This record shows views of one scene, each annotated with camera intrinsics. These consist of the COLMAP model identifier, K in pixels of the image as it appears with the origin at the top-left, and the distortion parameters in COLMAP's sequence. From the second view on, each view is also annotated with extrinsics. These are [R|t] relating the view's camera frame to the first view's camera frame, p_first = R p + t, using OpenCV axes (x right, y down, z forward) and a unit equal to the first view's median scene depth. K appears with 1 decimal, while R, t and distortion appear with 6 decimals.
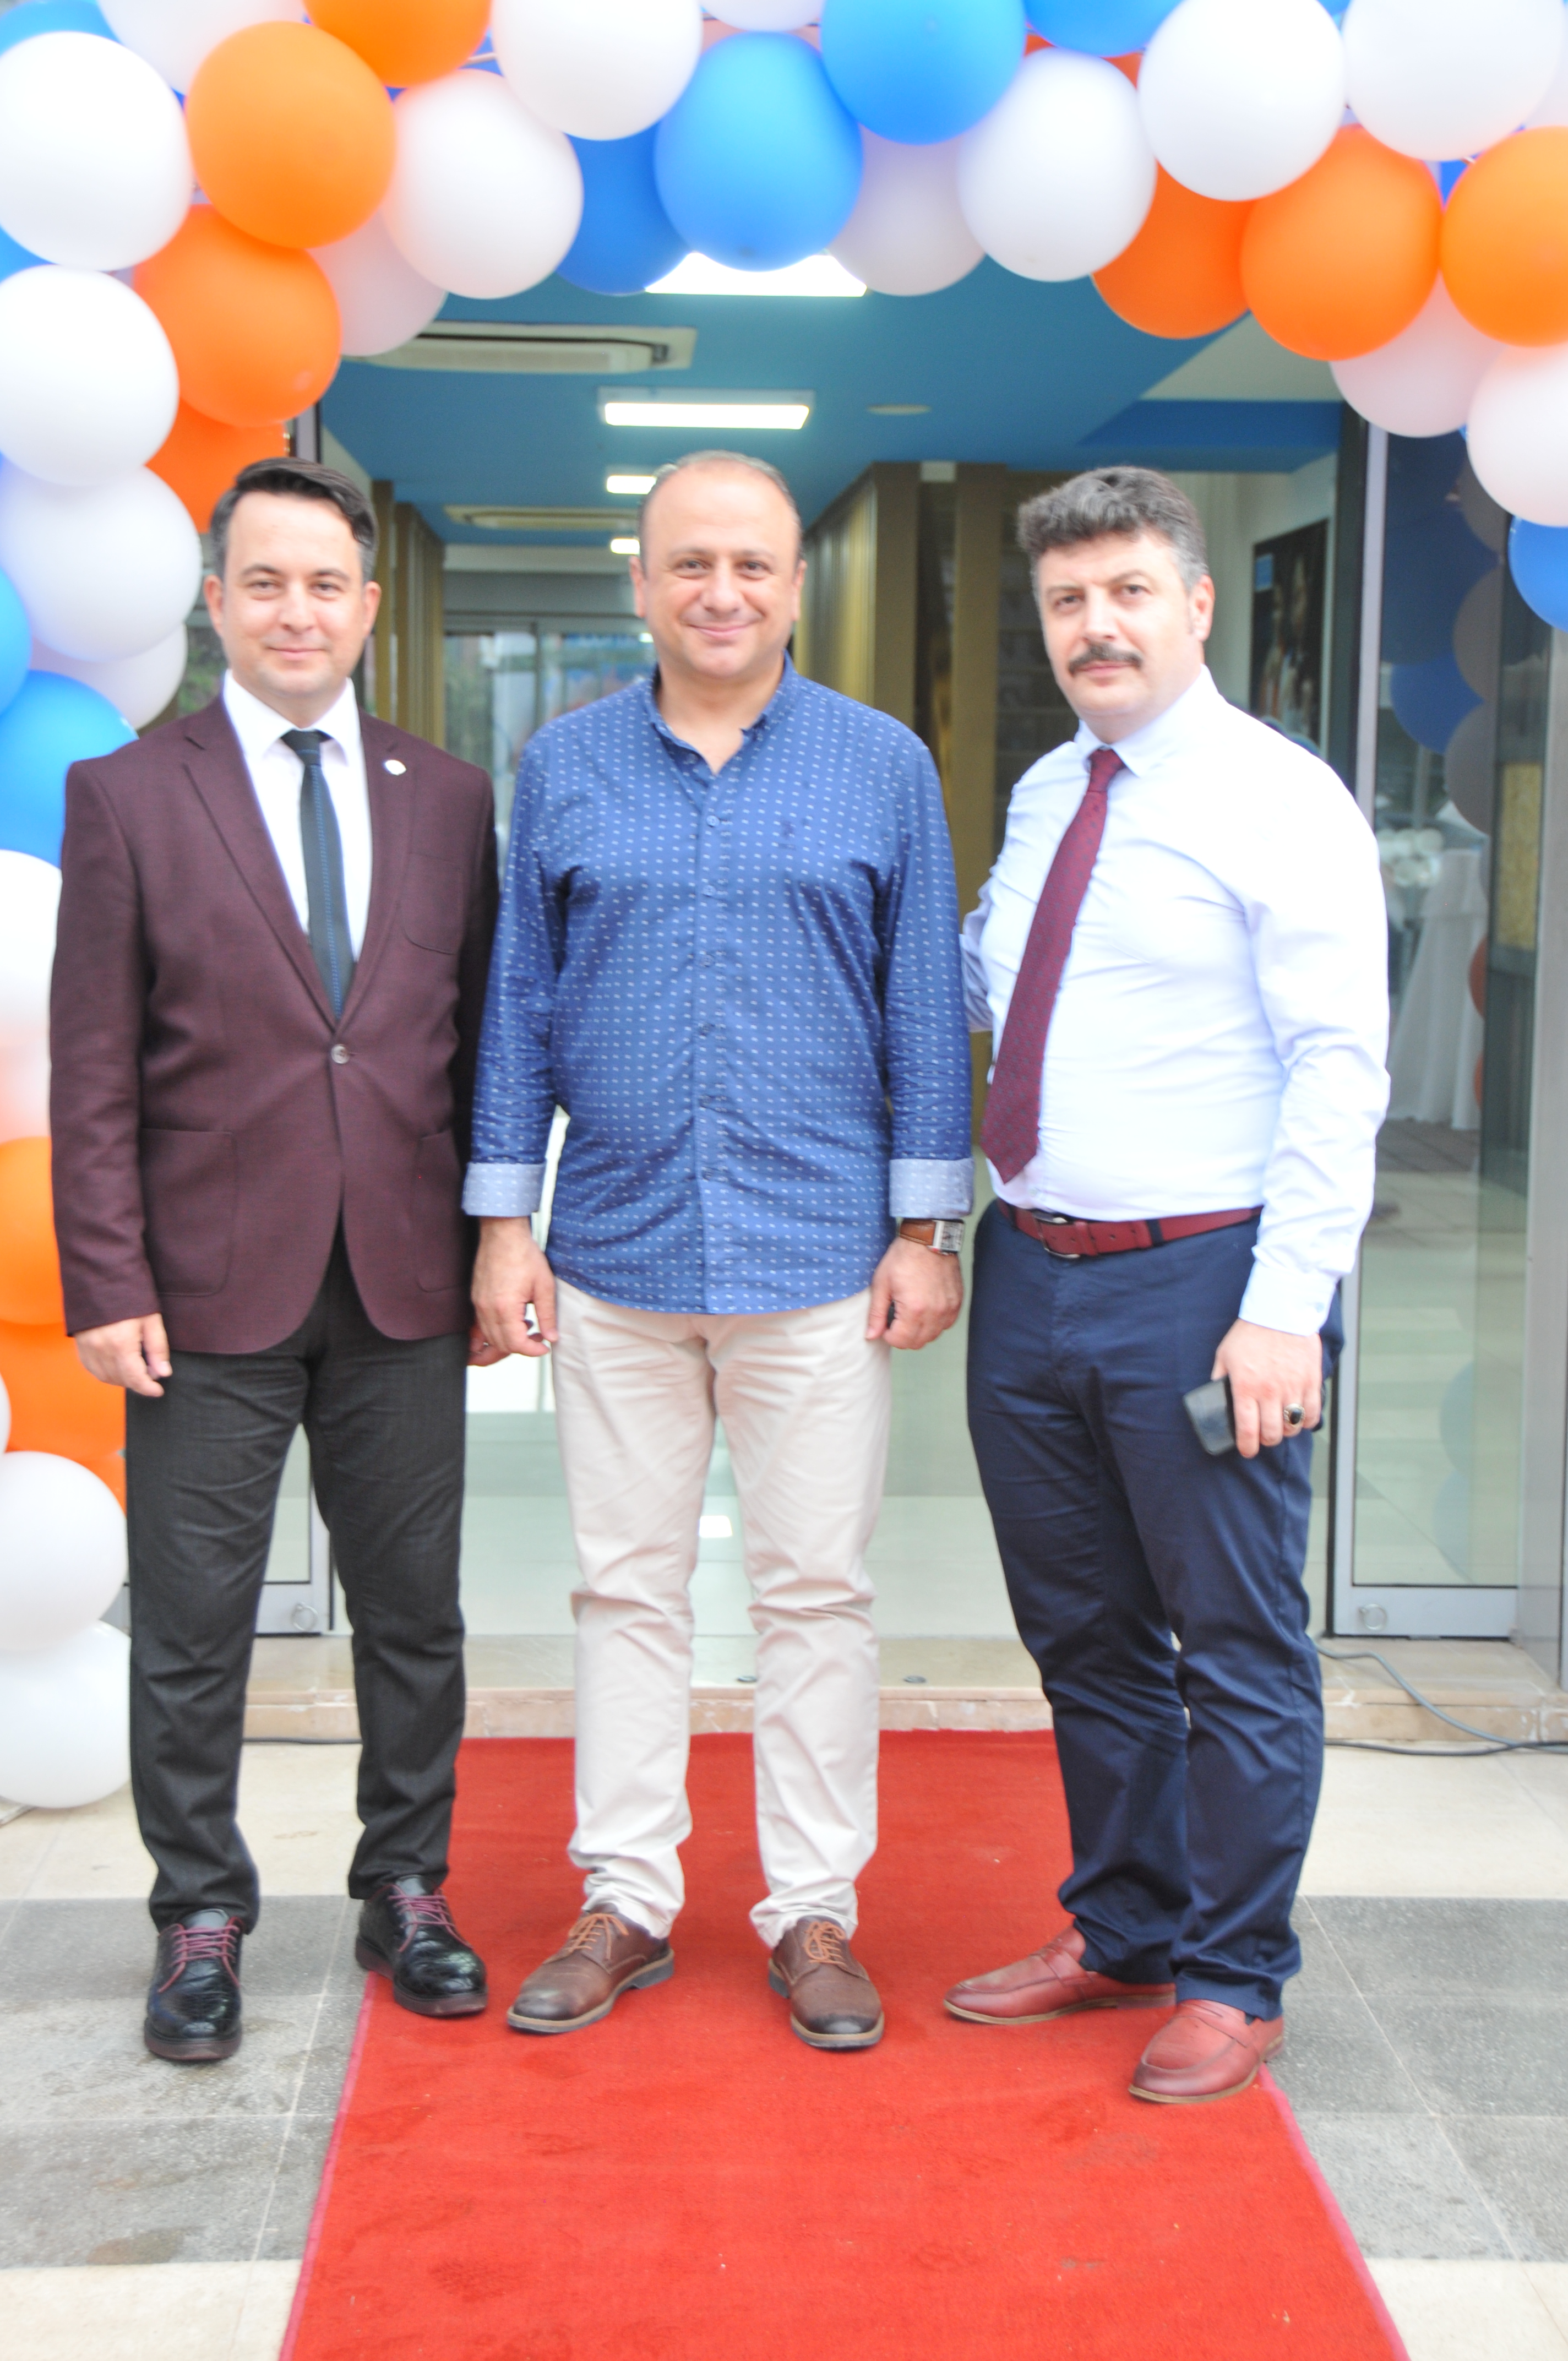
lens RADIAL K [[3930.5, 0, 784.2], [0, 3930.5, 1159.0], [0, 0, 1]] dist [0.311085, 0.000000]
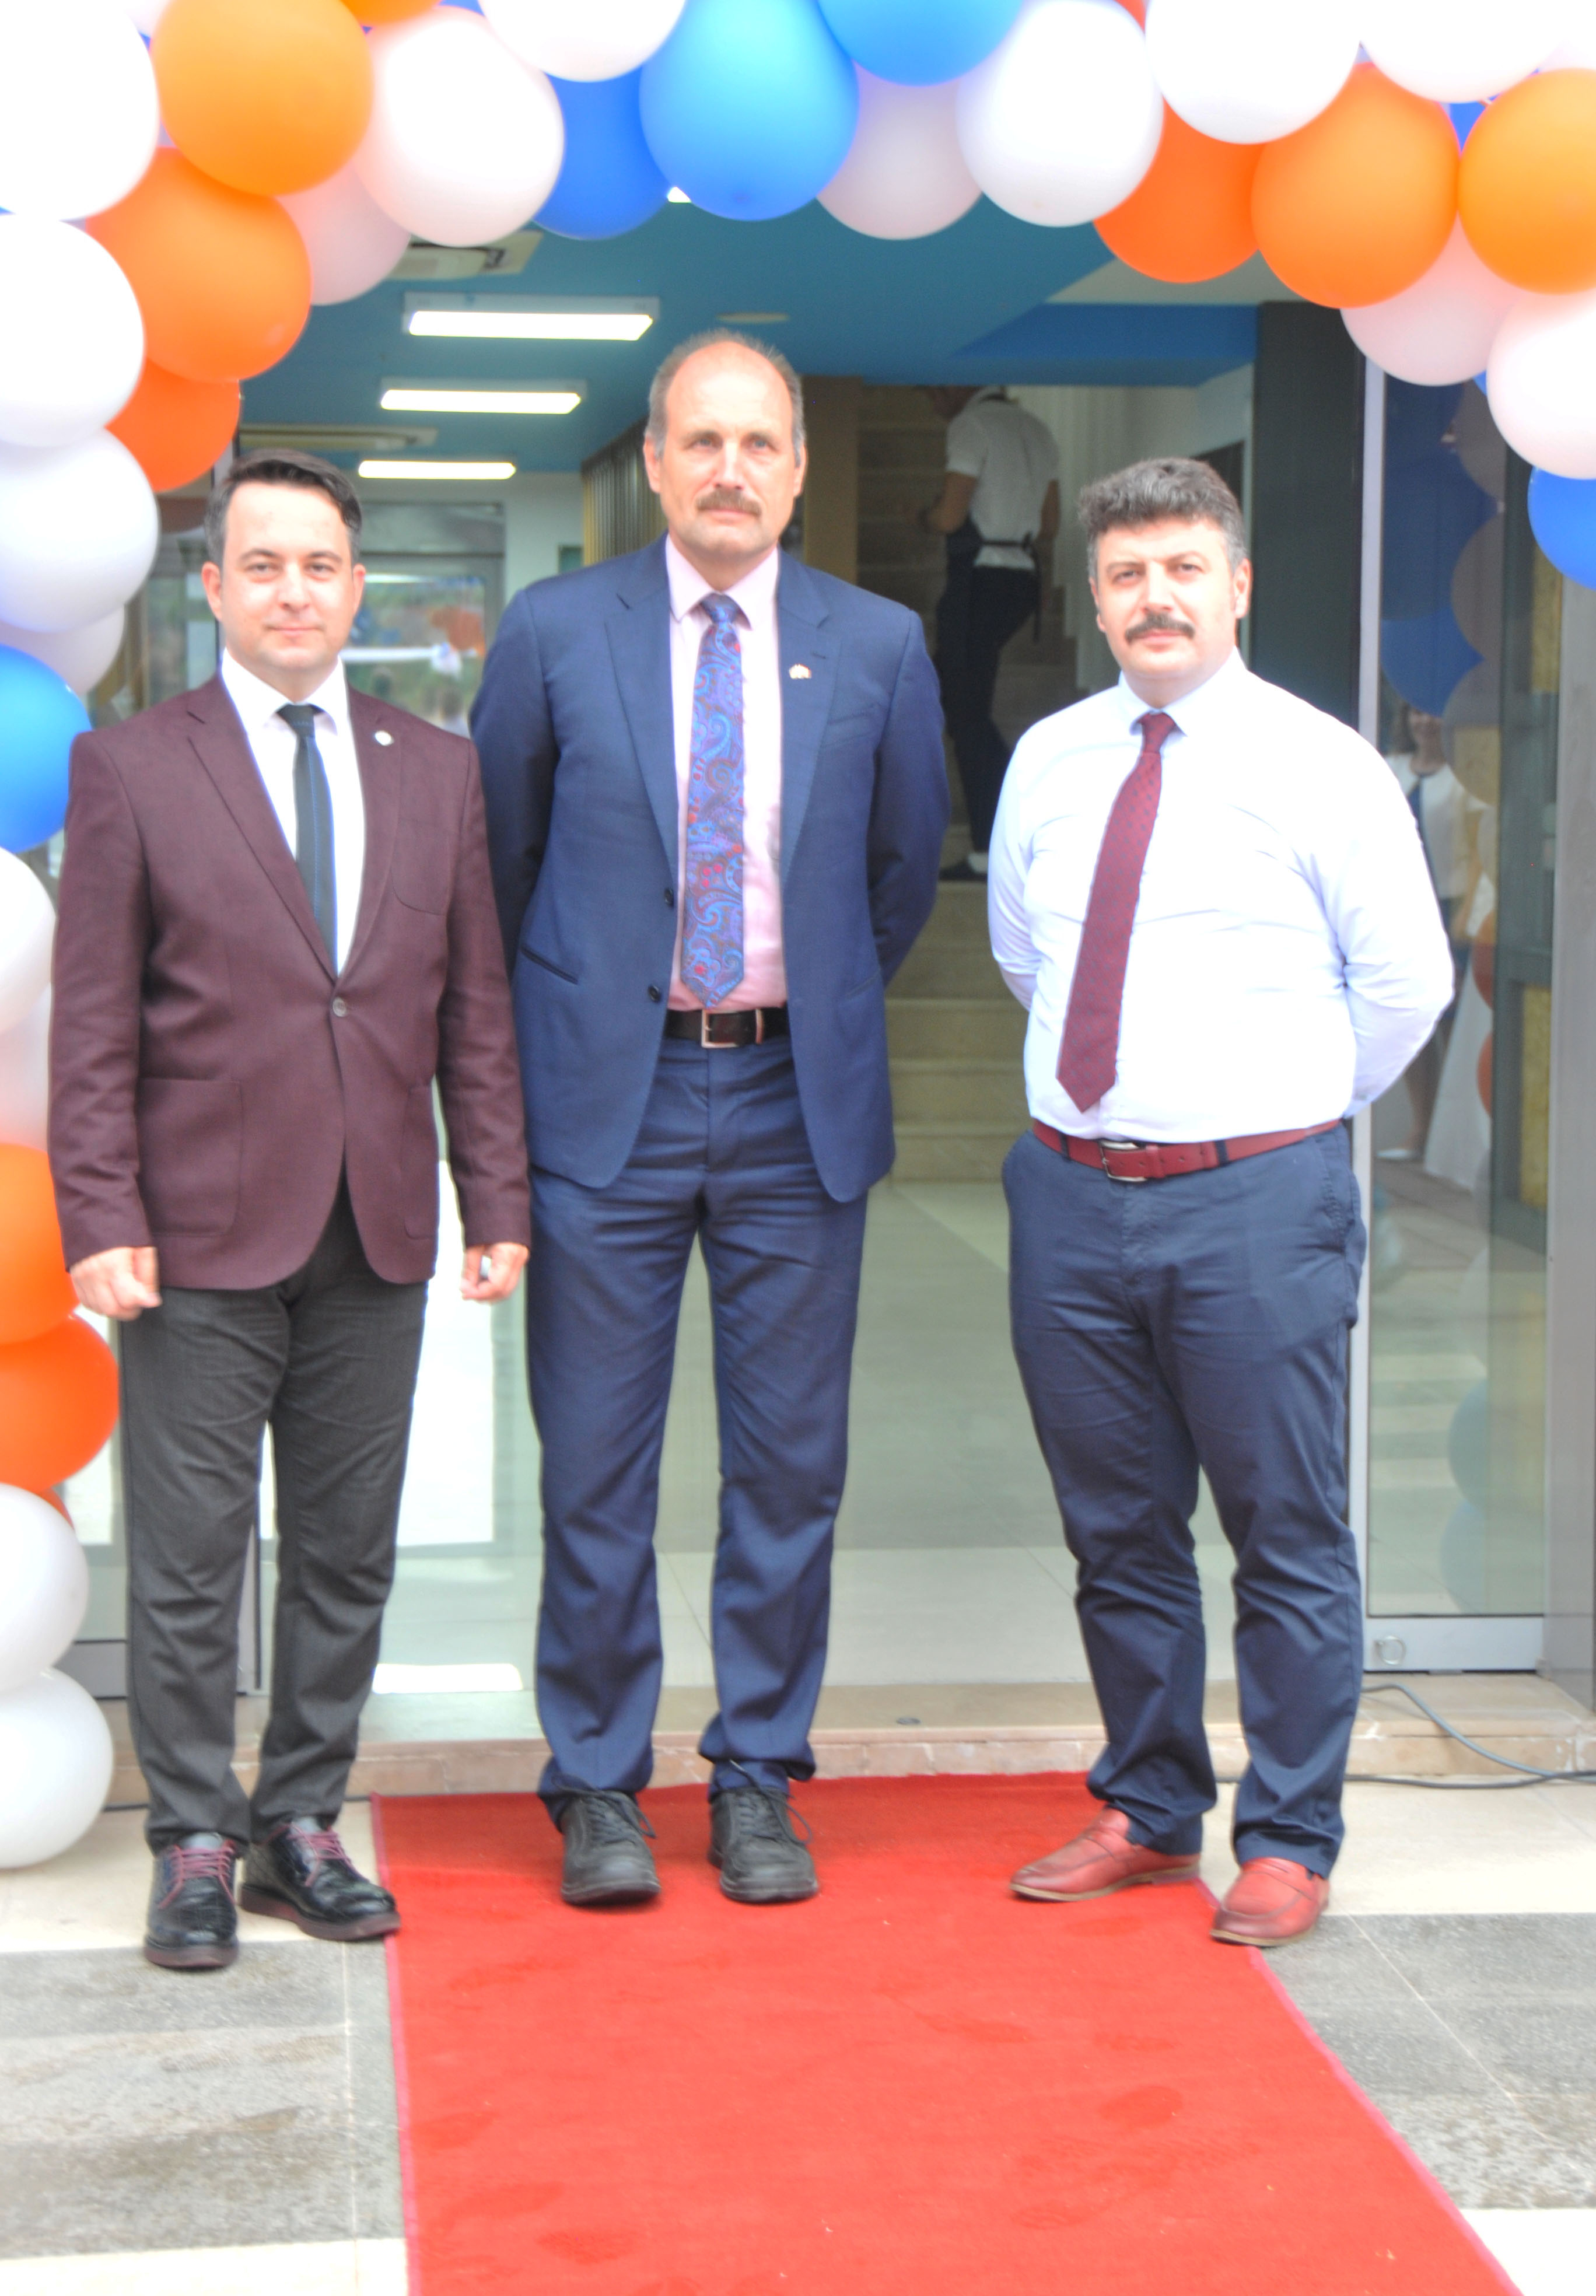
lens RADIAL K [[5266.8, 0, 803.7], [0, 5266.8, 1142.4], [0, 0, 1]] dist [0.452227, 0.000000]
pose [[0.997267, -0.015418, 0.072257, -0.088387], [0.017035, 0.999617, -0.021821, 0.026078], [-0.071893, 0.022992, 0.997147, -0.262949]]
